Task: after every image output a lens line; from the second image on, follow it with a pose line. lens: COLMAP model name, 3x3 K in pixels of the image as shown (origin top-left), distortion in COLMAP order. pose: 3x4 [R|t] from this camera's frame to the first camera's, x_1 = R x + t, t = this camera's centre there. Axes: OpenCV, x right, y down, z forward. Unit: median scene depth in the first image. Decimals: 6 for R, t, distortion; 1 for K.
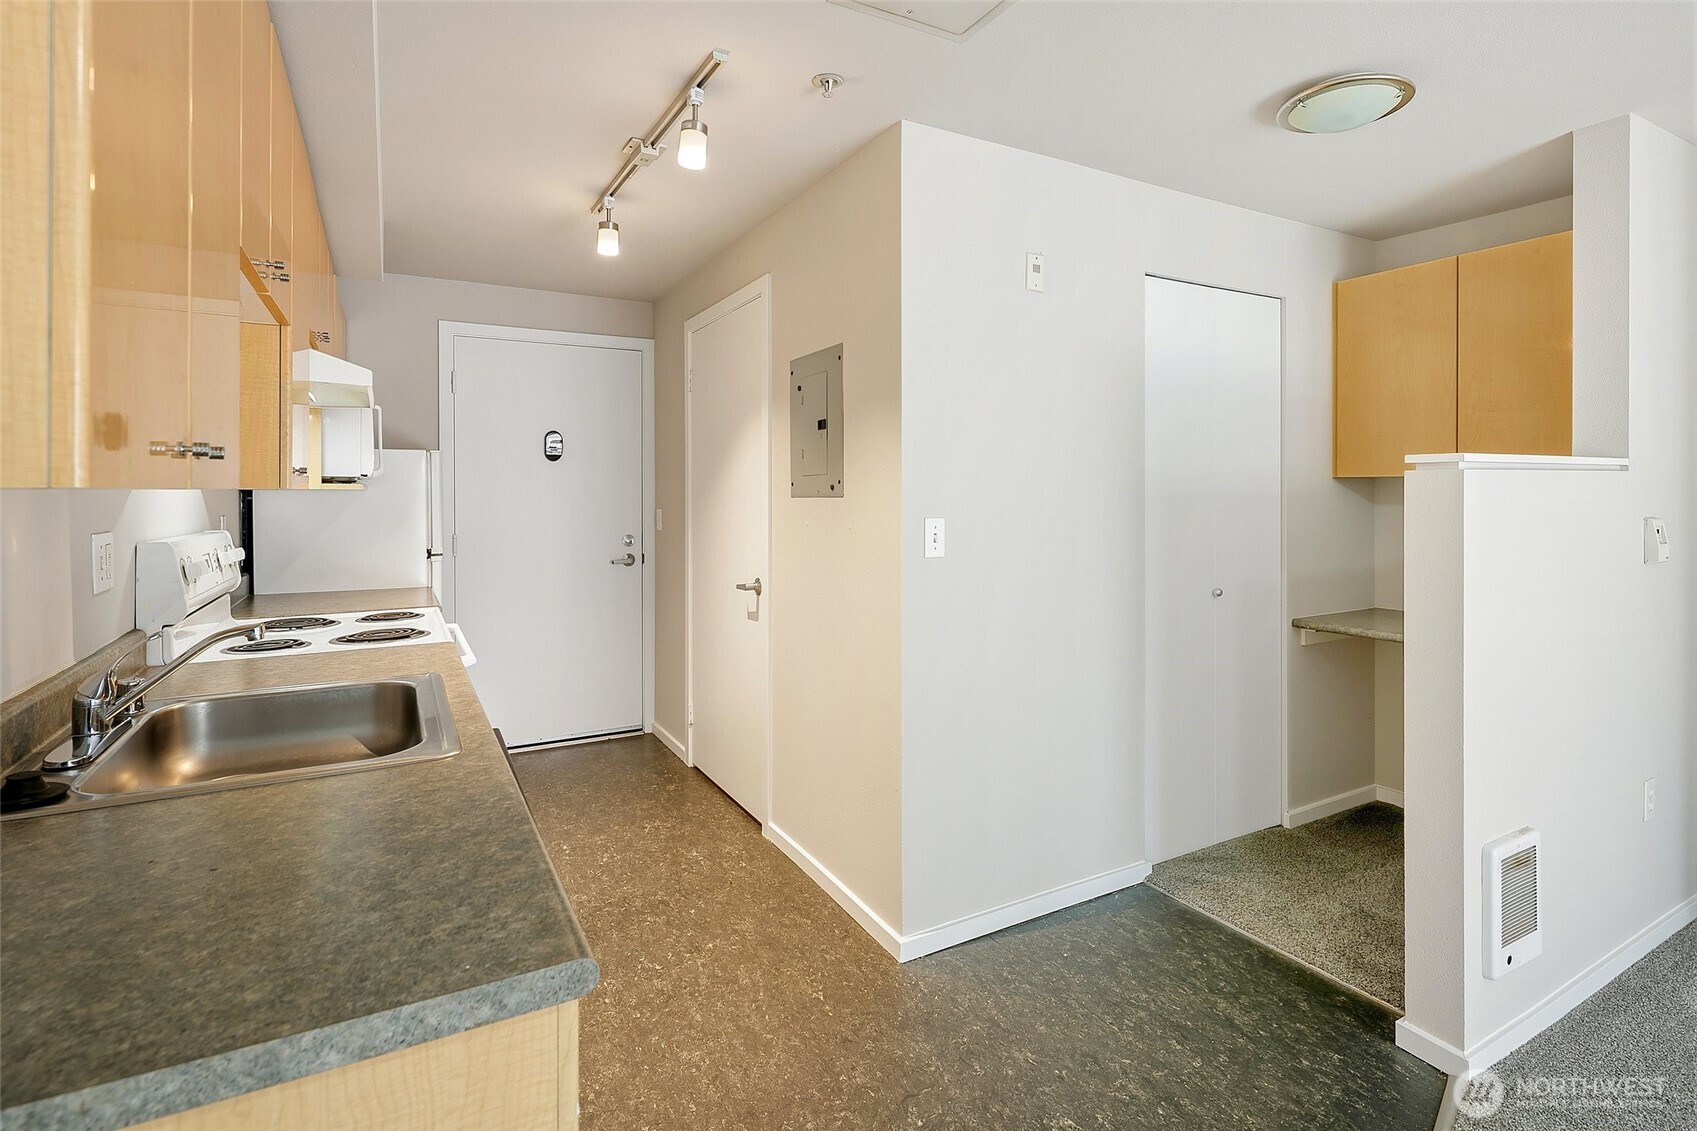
lens RADIAL K [[827.1, 0, 847.7], [0, 827.1, 497.0], [0, 0, 1]] dist [0.004446, -0.003472]
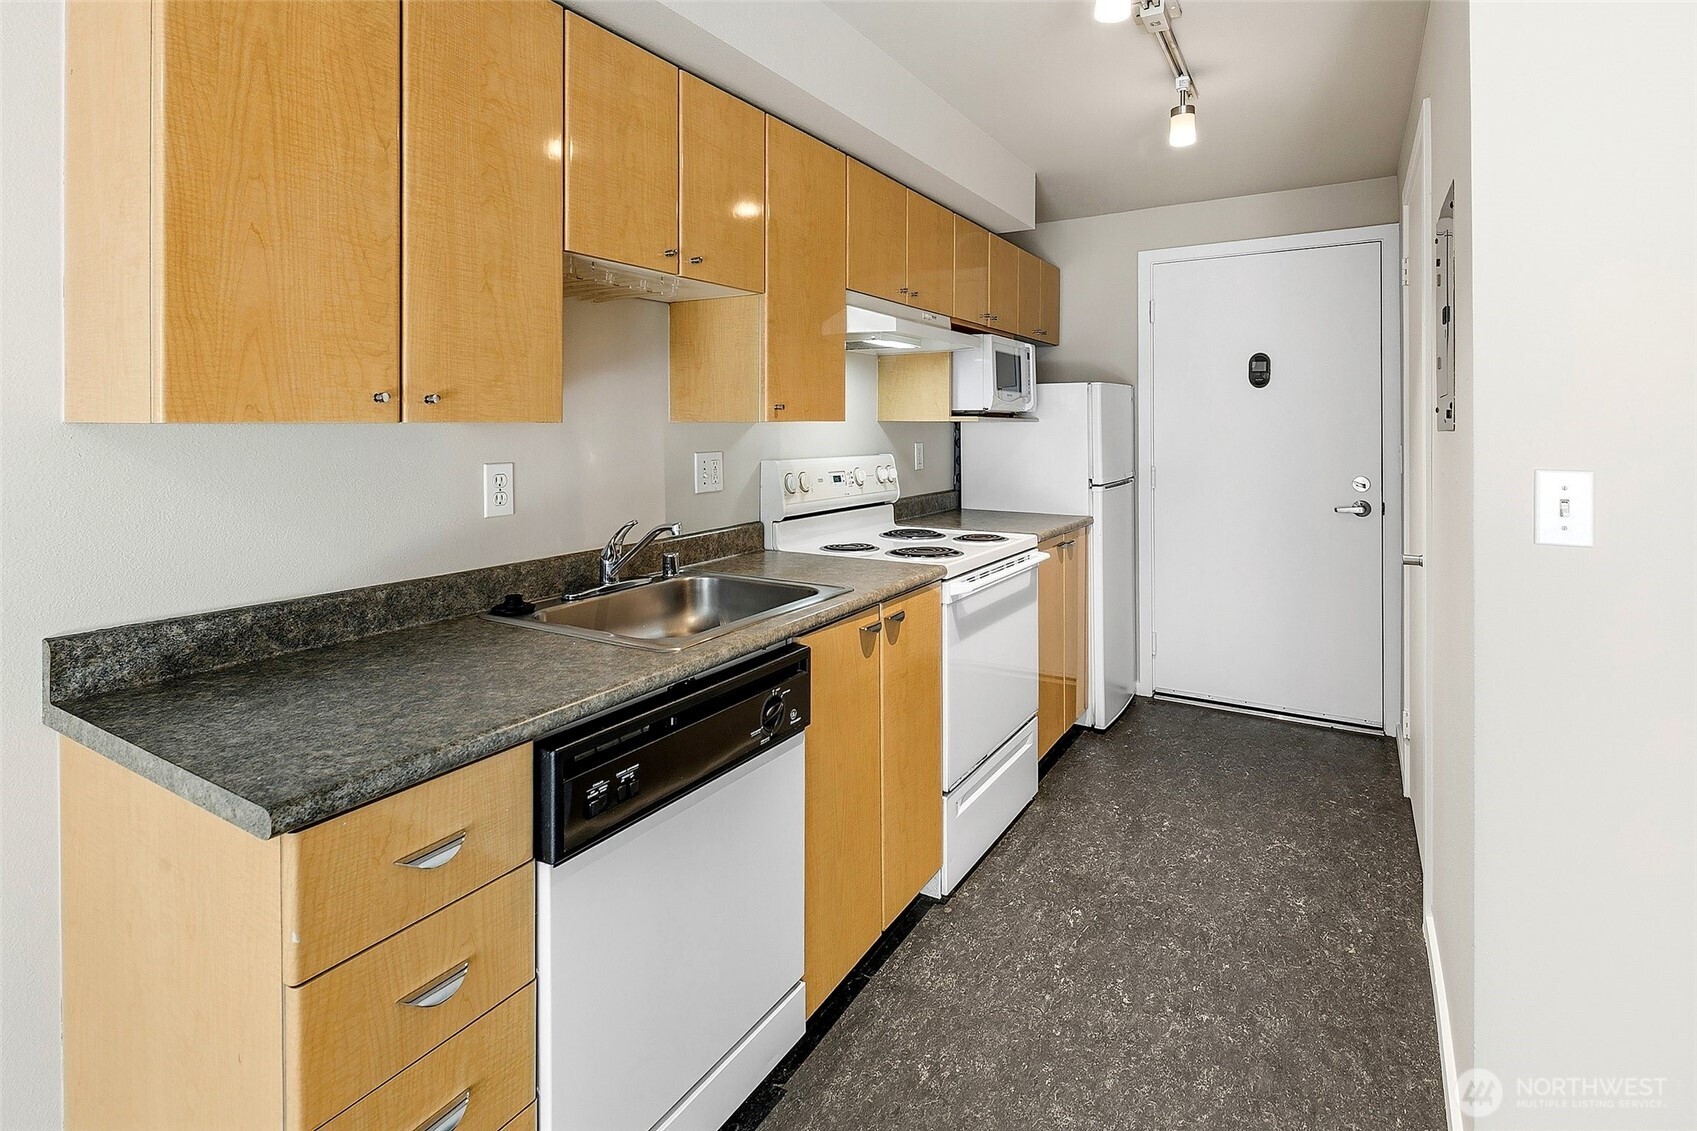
lens RADIAL K [[827.1, 0, 846.3], [0, 827.1, 425.5], [0, 0, 1]] dist [0.004446, -0.003472]
pose [[0.495301, 0.000289, -0.868721, 0.315352], [-0.004500, 0.999987, -0.002233, -0.000174], [0.868710, 0.005015, 0.495296, 0.314609]]
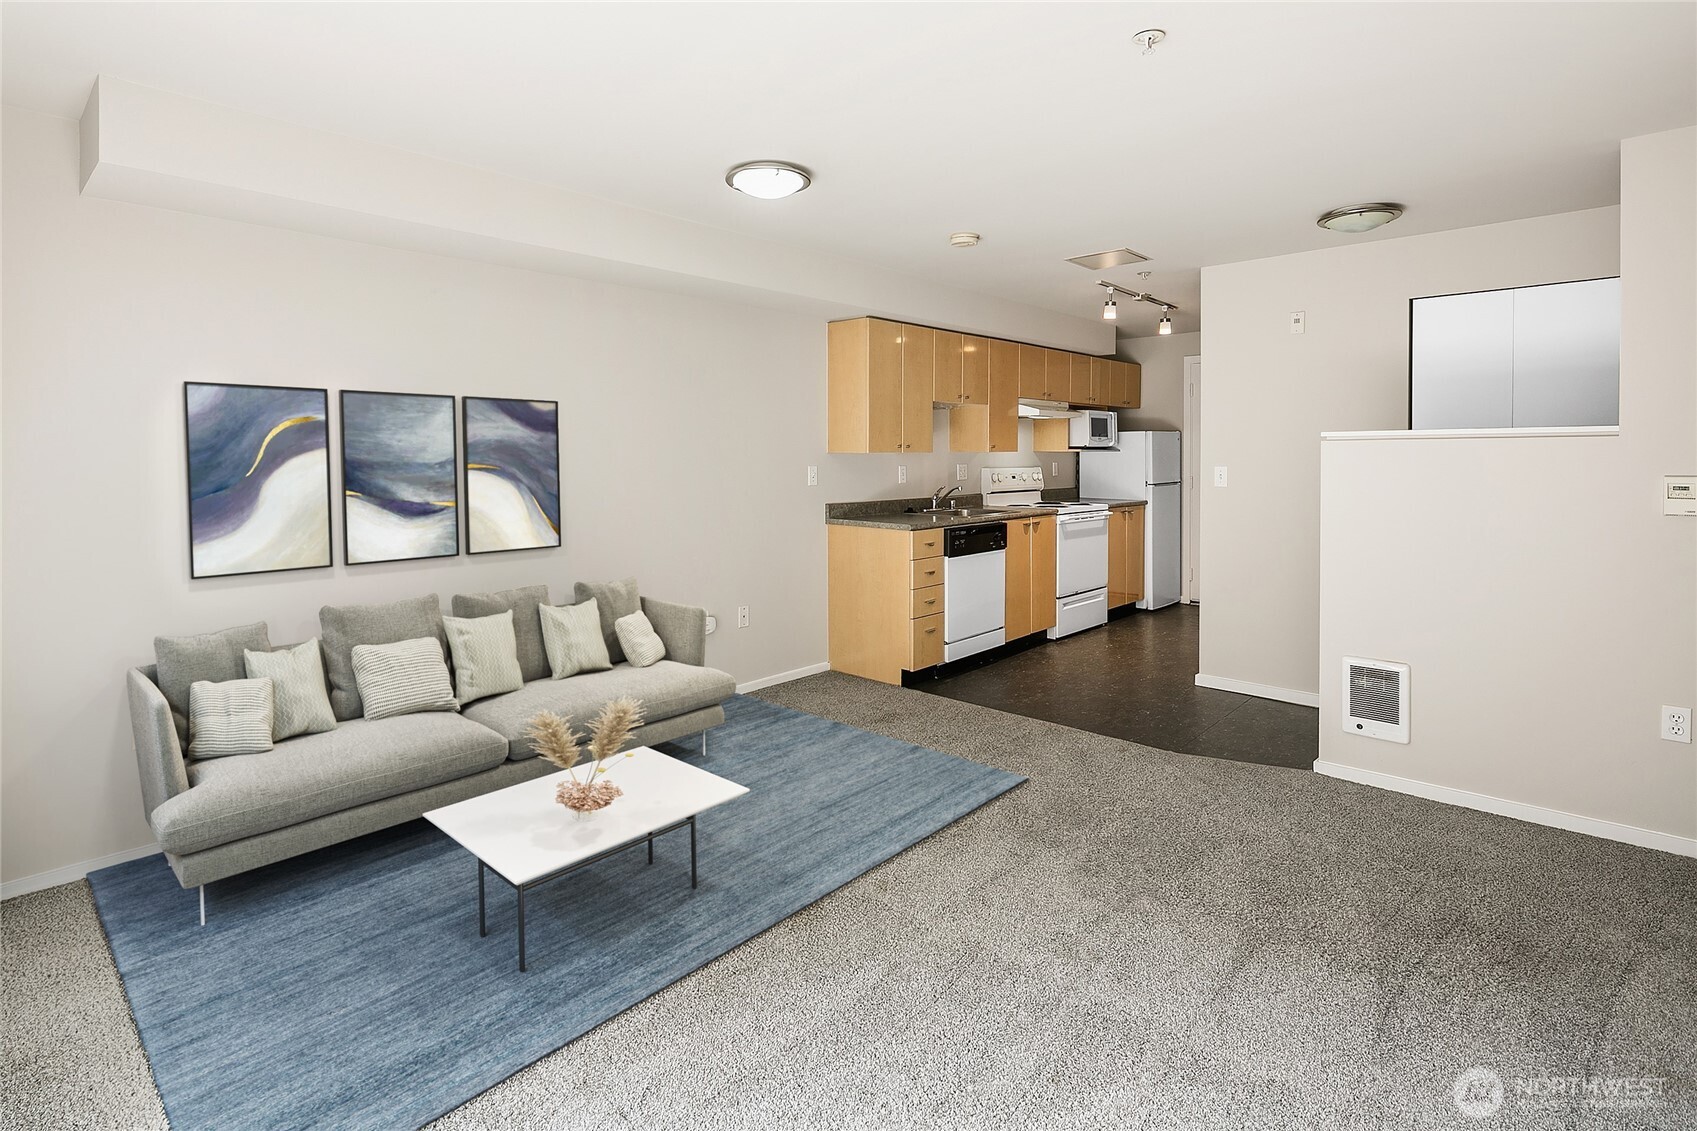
lens RADIAL K [[827.1, 0, 845.2], [0, 827.1, 471.5], [0, 0, 1]] dist [0.004446, -0.003472]
pose [[0.311562, 0.022130, -0.949968, 1.558454], [-0.005869, 0.999755, 0.021365, 0.001175], [0.950208, -0.001081, 0.311616, -0.407586]]
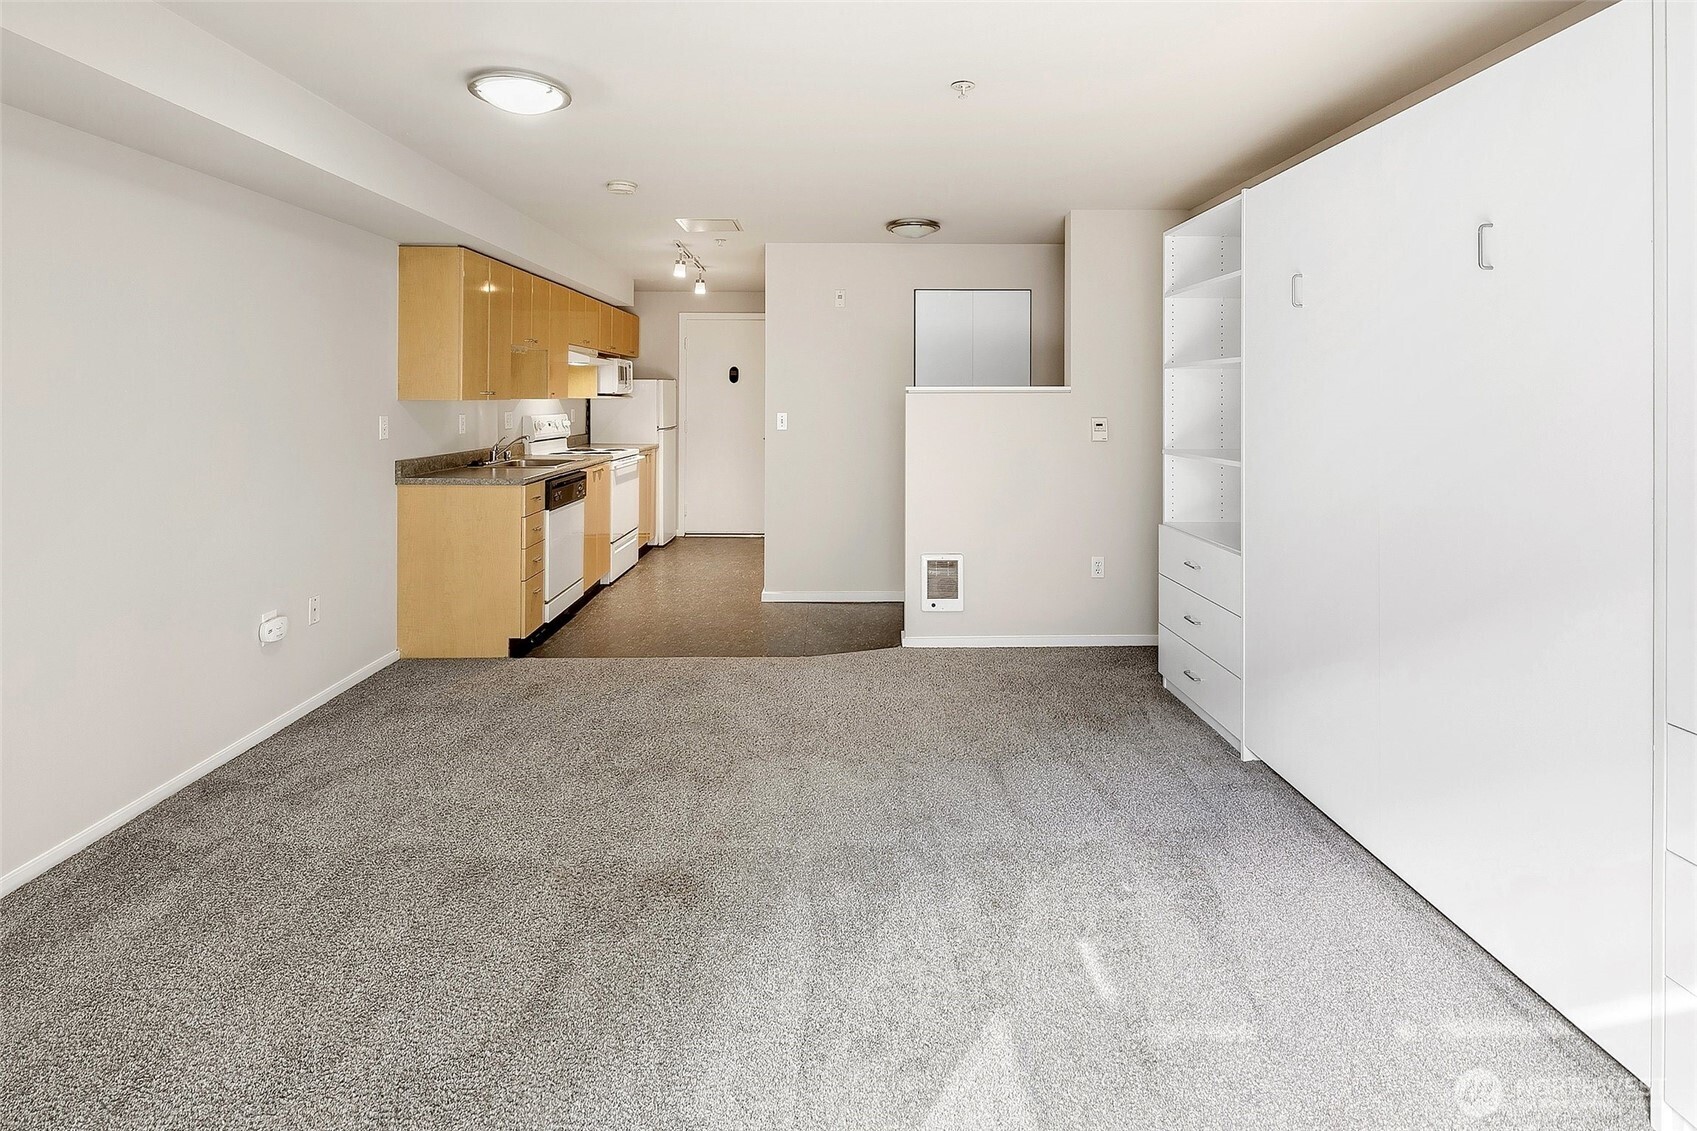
lens RADIAL K [[827.1, 0, 846.4], [0, 827.1, 393.5], [0, 0, 1]] dist [0.004446, -0.003472]
pose [[0.880130, 0.003042, -0.474723, 1.256785], [-0.008826, 0.999911, -0.009955, -0.005552], [0.474650, 0.012952, 0.880079, -0.865741]]
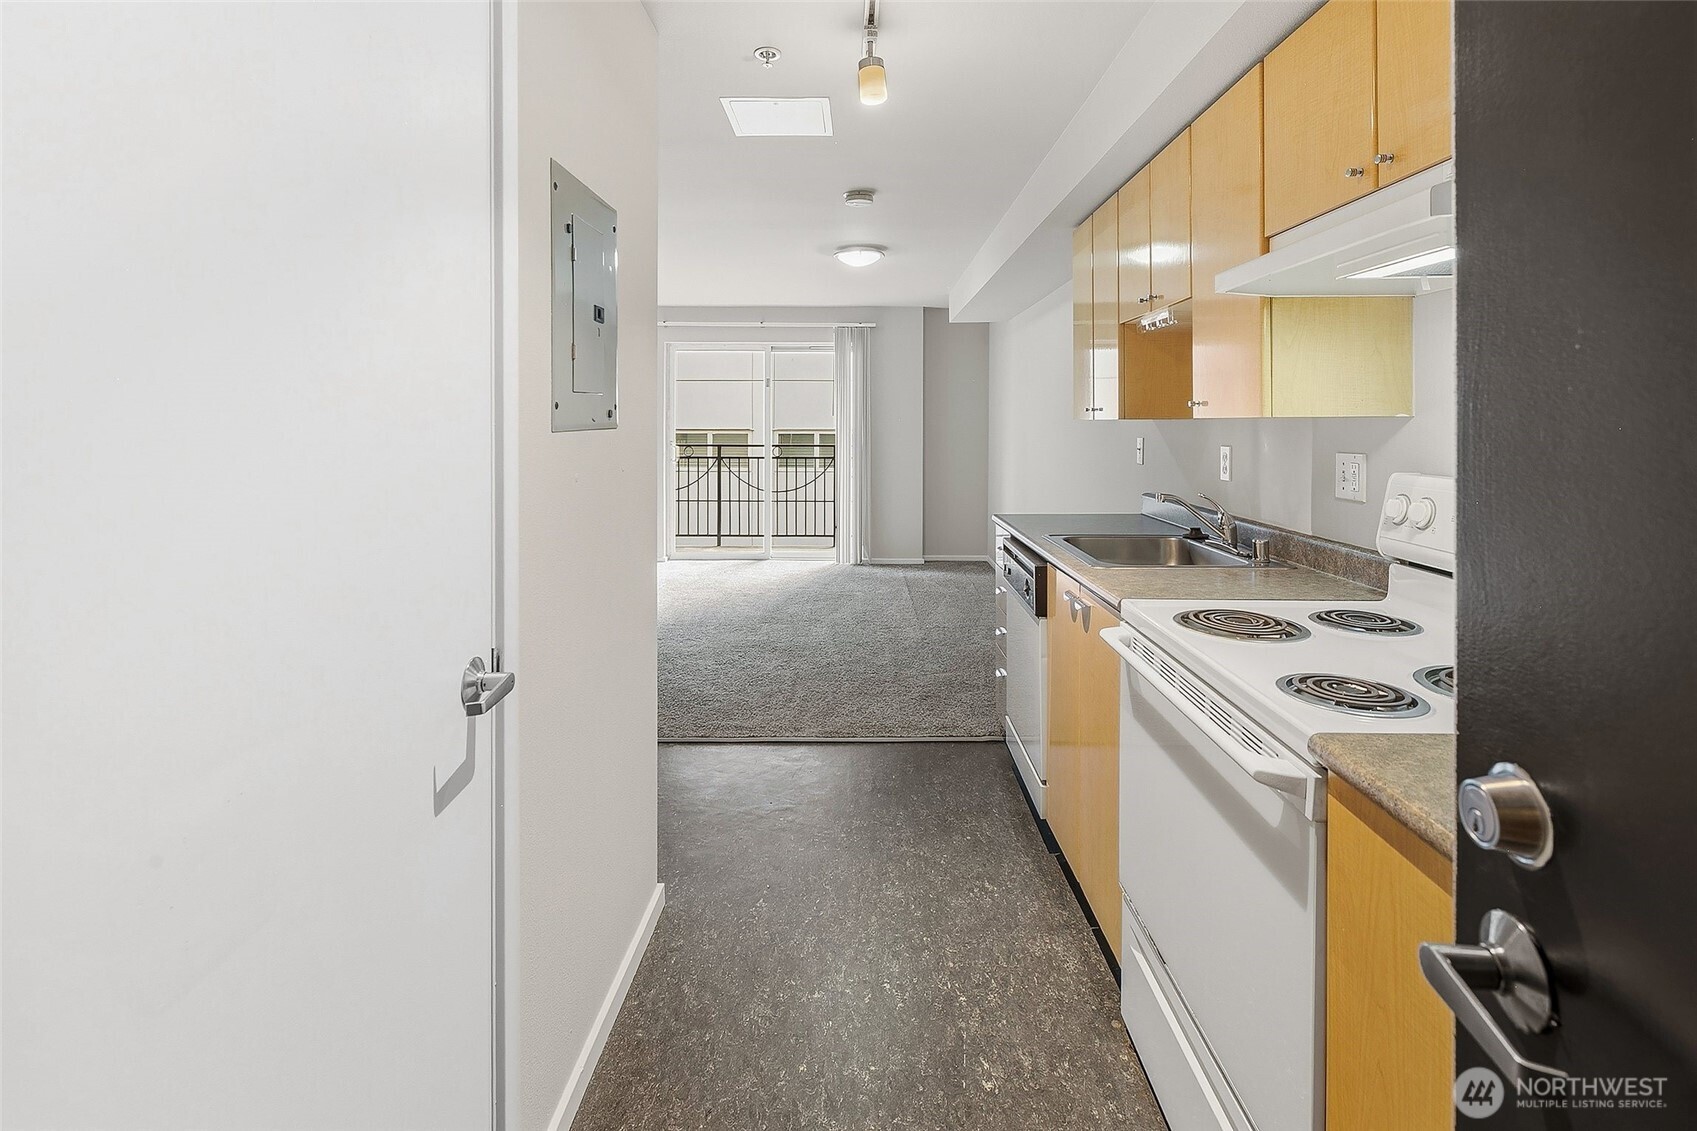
lens RADIAL K [[827.1, 0, 865.8], [0, 827.1, 419.5], [0, 0, 1]] dist [0.004446, -0.003472]
pose [[-0.878780, 0.008829, 0.477145, -0.557834], [0.009052, 0.999957, -0.001831, -0.004878], [-0.477141, 0.002710, -0.878823, 1.581536]]
